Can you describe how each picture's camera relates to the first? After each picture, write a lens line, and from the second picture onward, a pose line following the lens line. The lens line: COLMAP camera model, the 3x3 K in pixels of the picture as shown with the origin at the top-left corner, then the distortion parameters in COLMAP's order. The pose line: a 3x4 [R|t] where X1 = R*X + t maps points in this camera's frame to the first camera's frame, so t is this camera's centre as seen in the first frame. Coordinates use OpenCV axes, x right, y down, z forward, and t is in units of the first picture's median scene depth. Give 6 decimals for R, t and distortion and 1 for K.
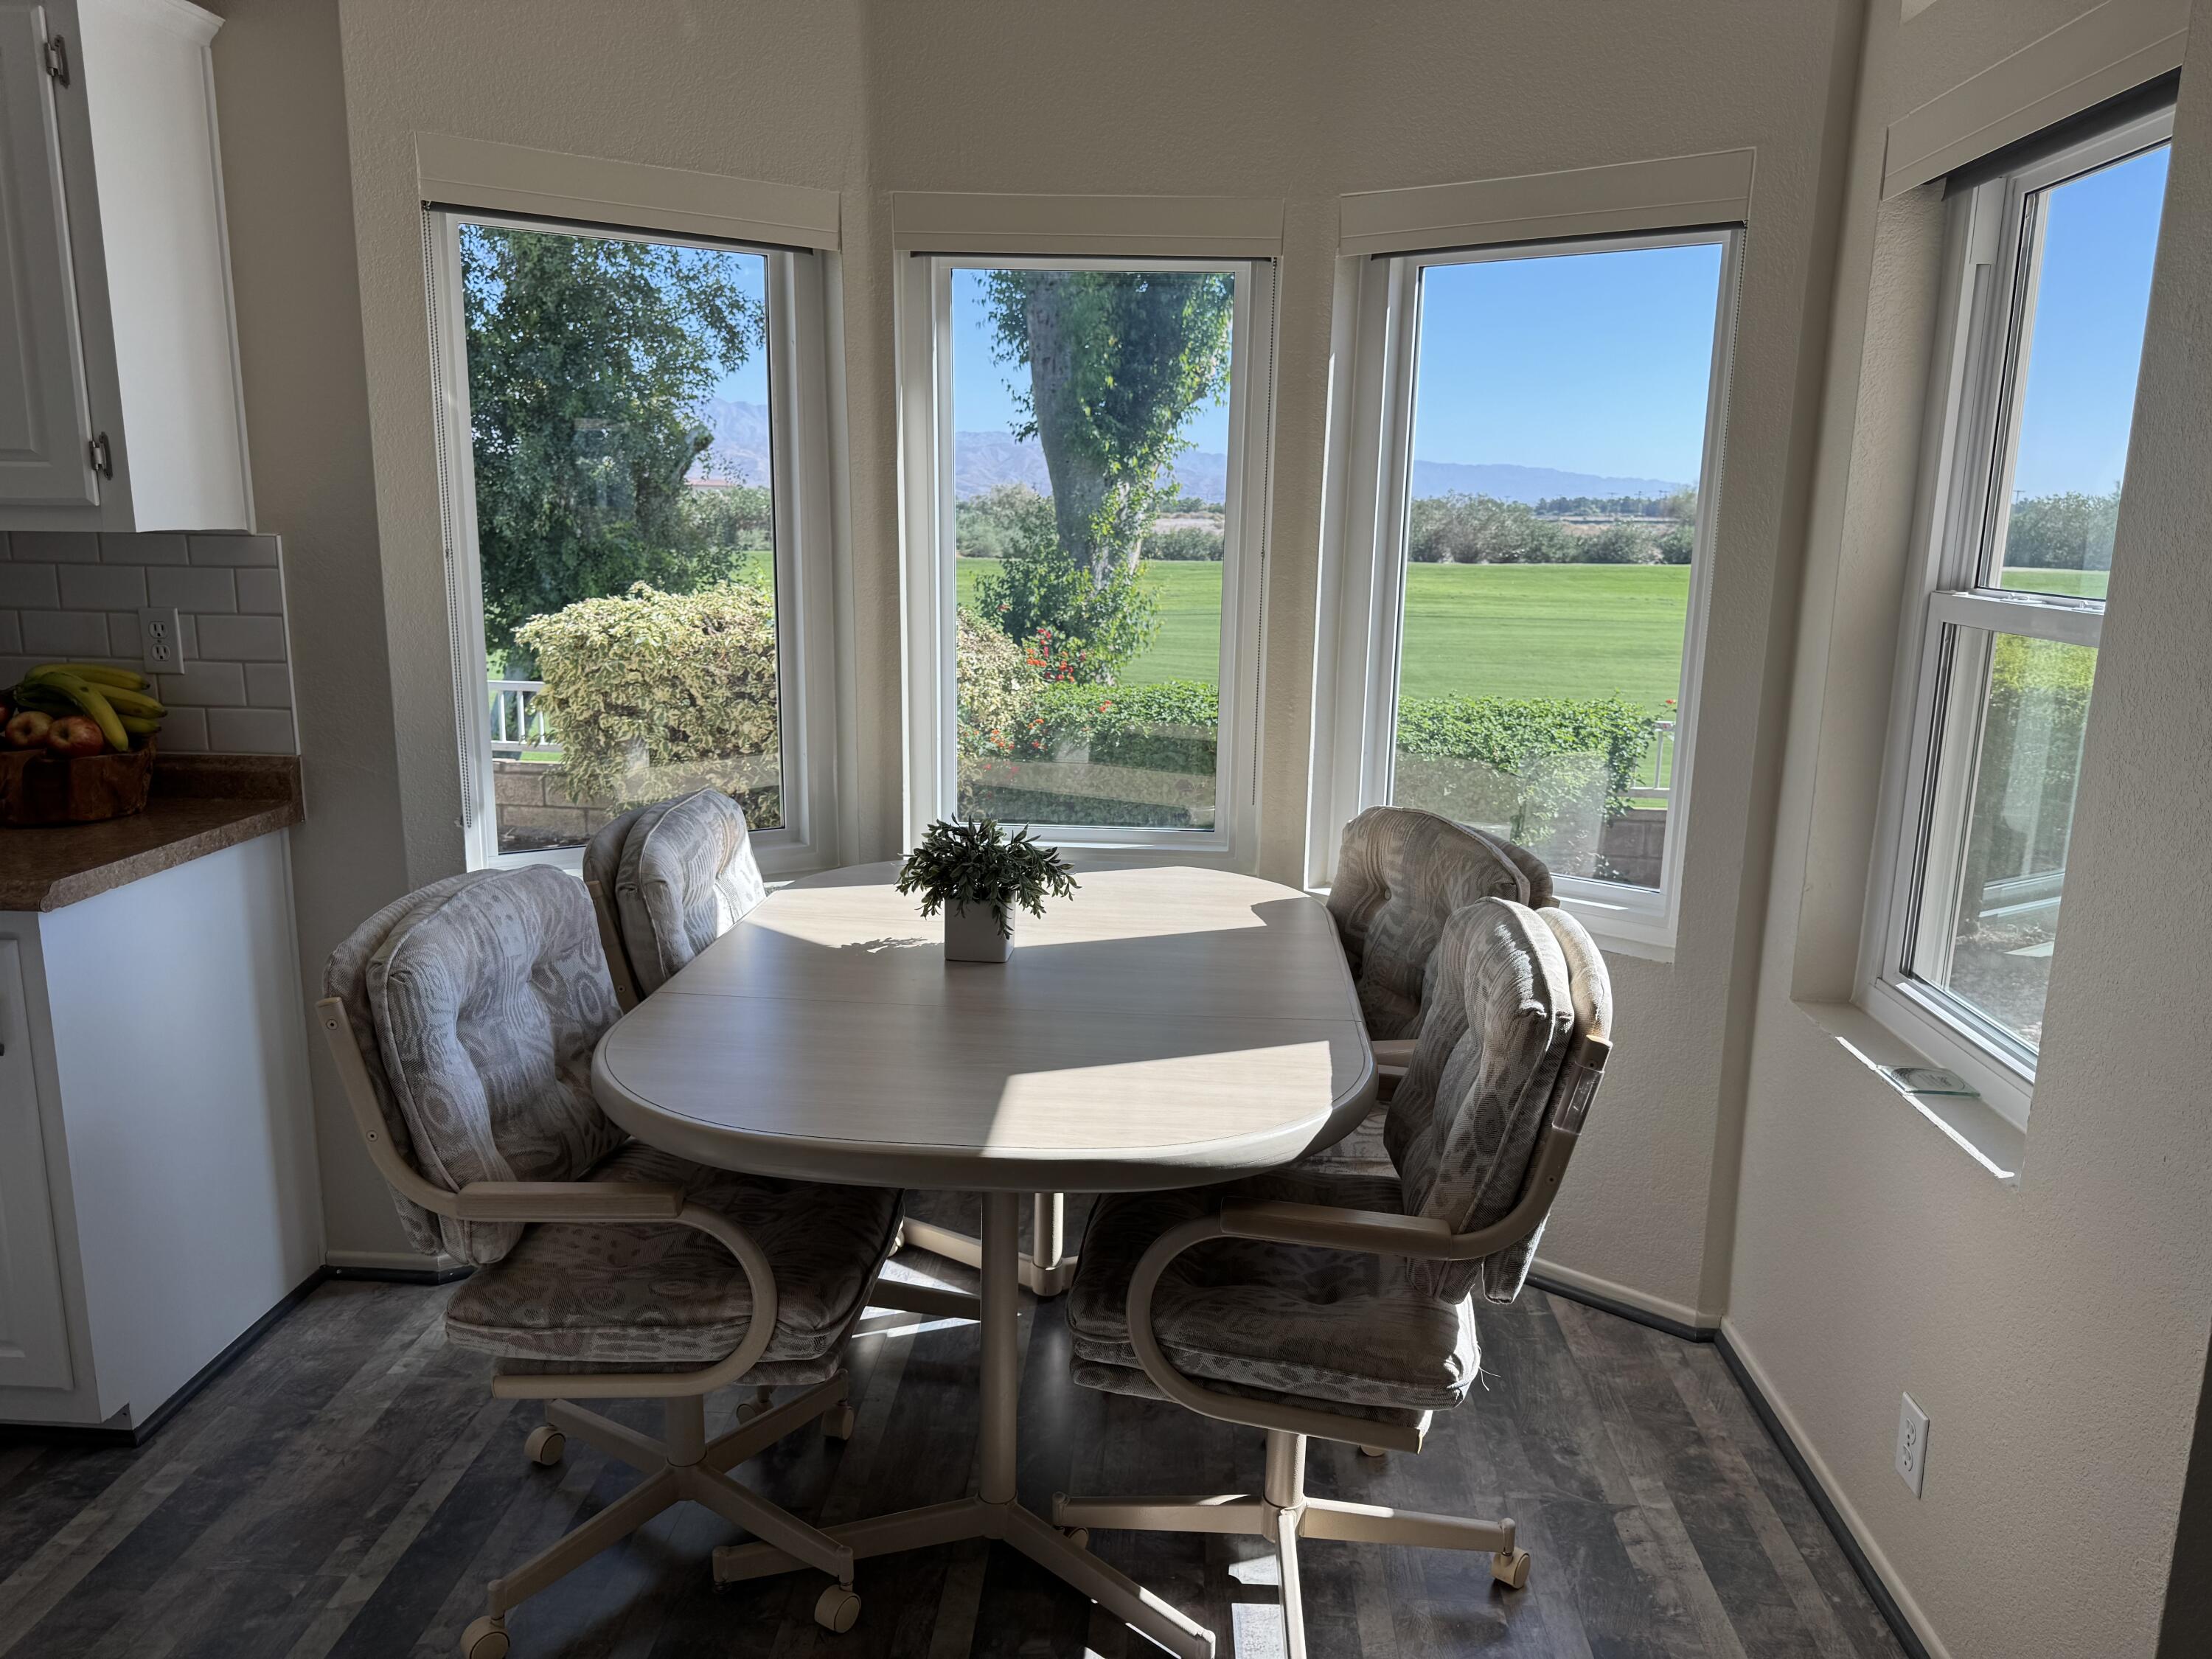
lens RADIAL K [[1564.2, 0, 1088.7], [0, 1564.2, 864.0], [0, 0, 1]] dist [0.066469, -0.075726]
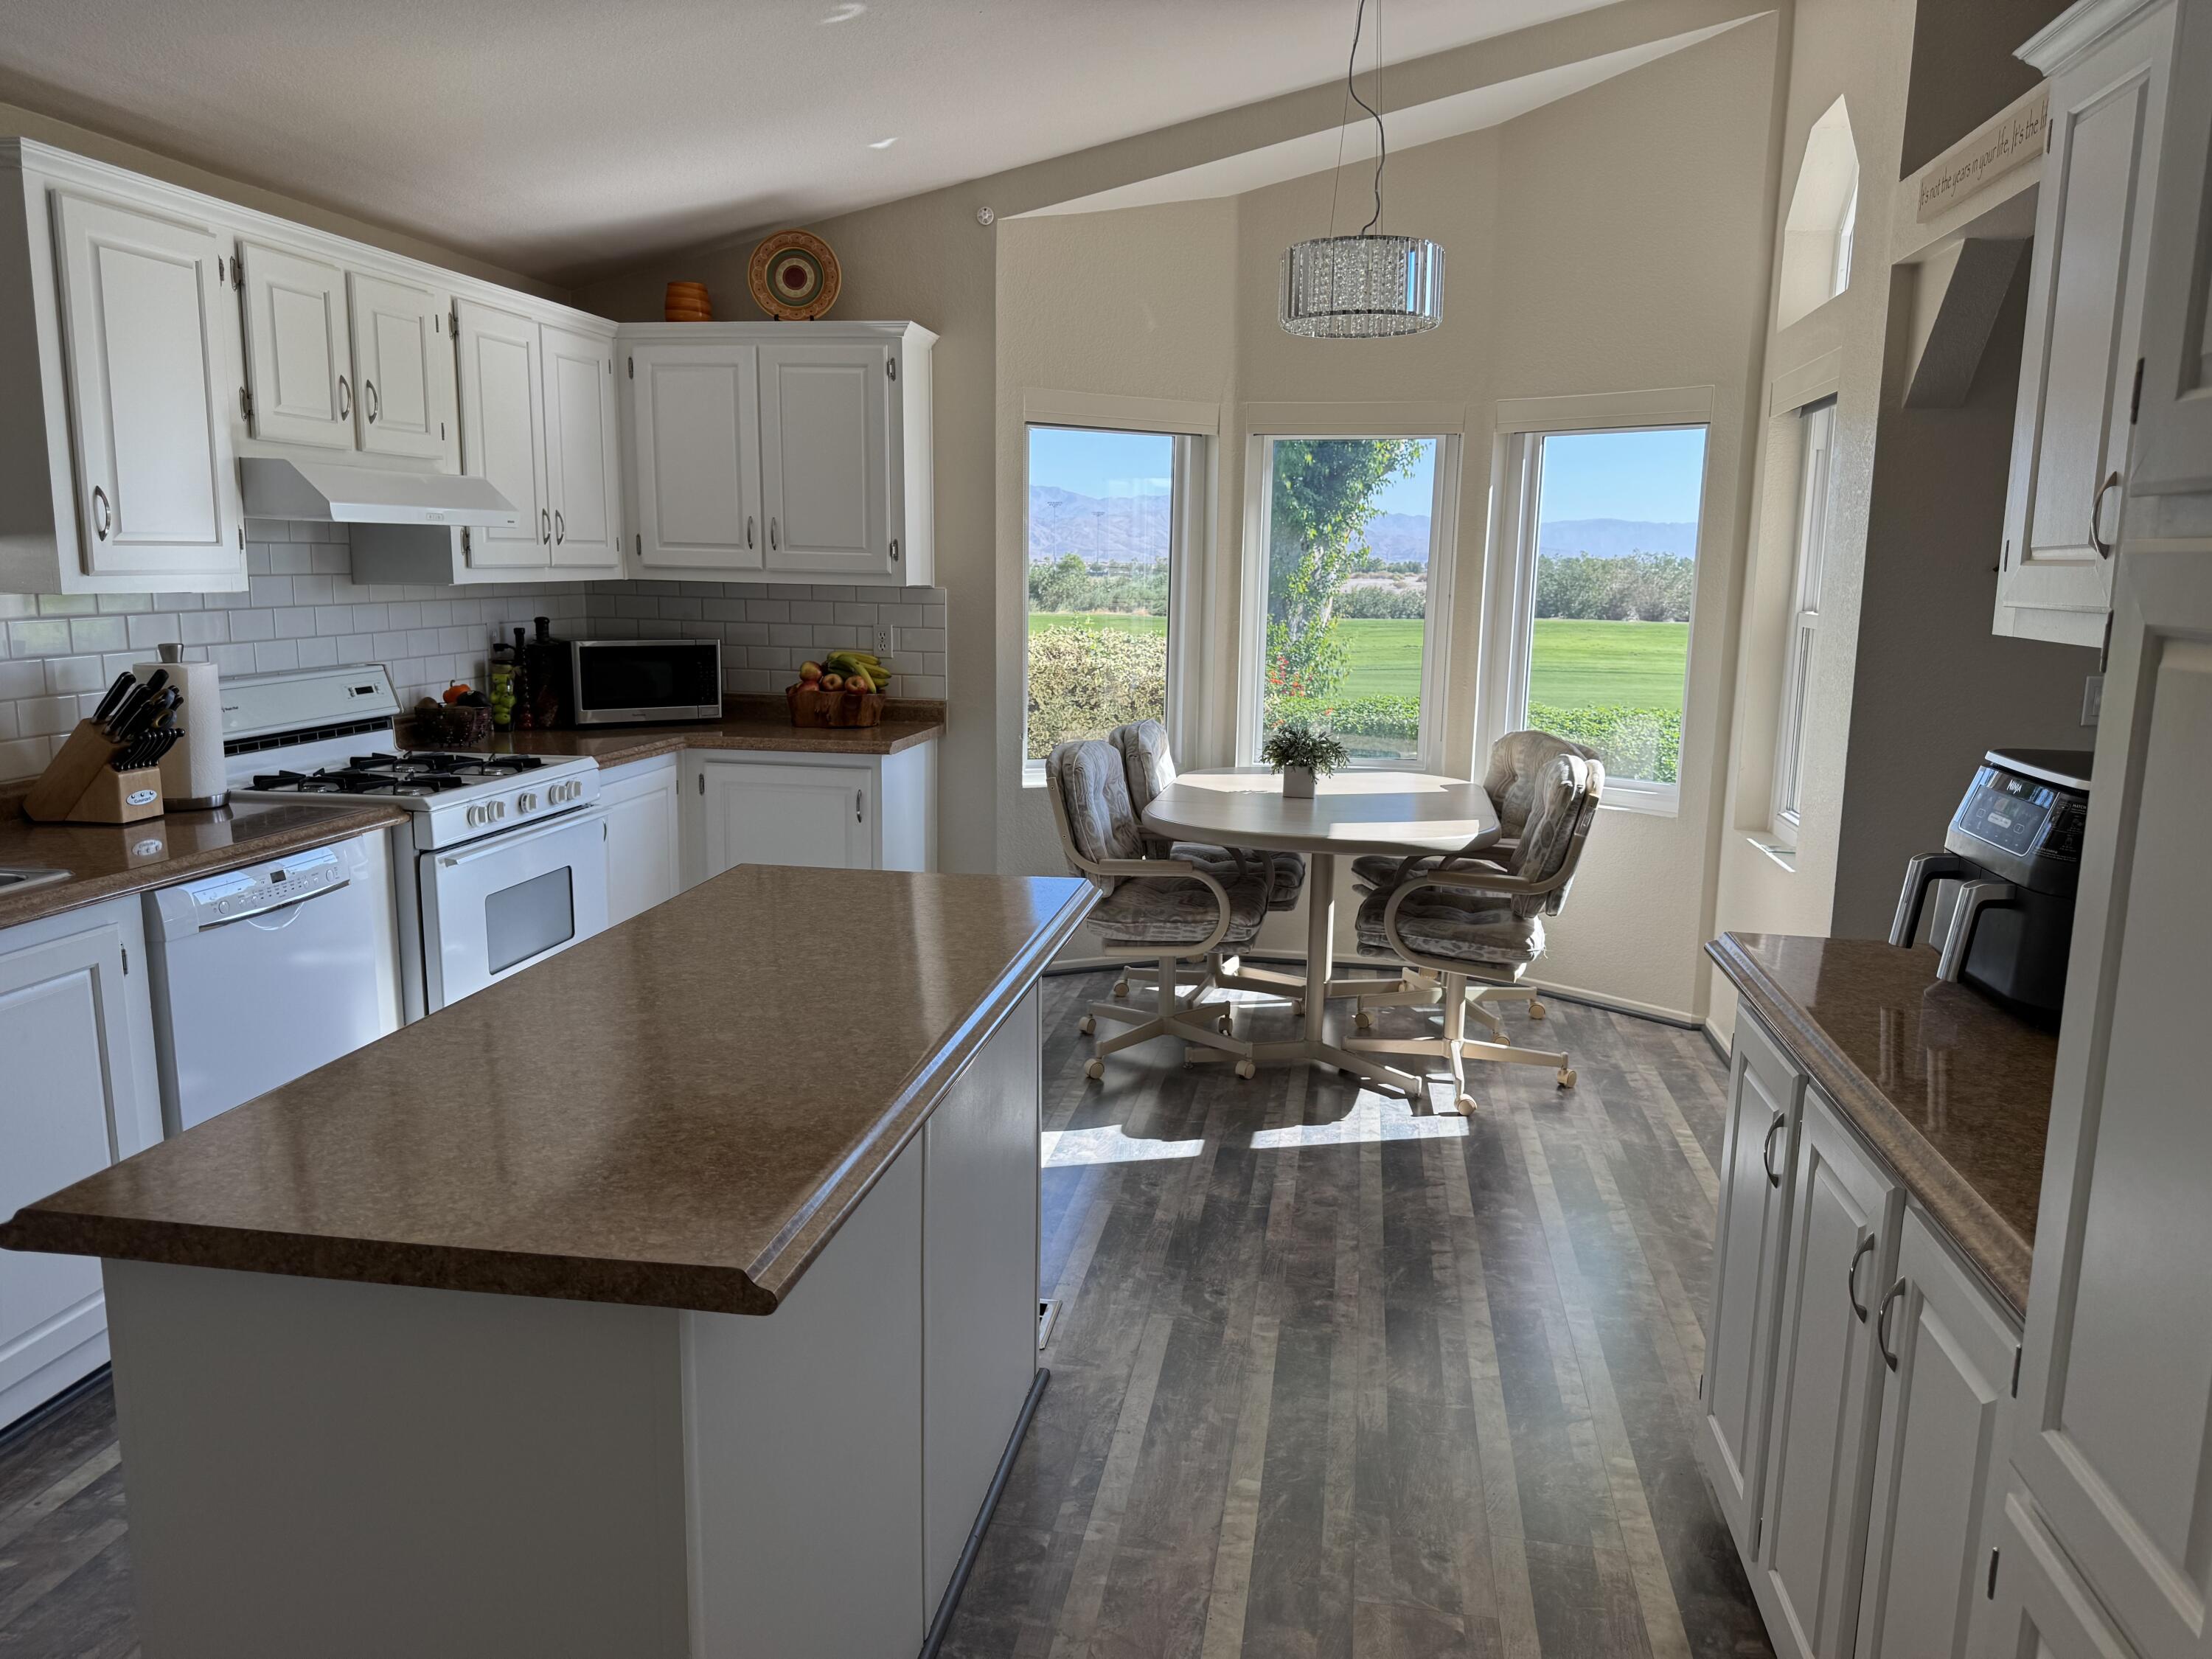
lens RADIAL K [[1564.2, 0, 1076.6], [0, 1564.2, 847.4], [0, 0, 1]] dist [0.066469, -0.075726]
pose [[0.992958, 0.017343, -0.117193, -0.112874], [-0.022875, 0.998678, -0.046029, 0.213198], [0.116240, 0.048386, 0.992042, -0.959027]]
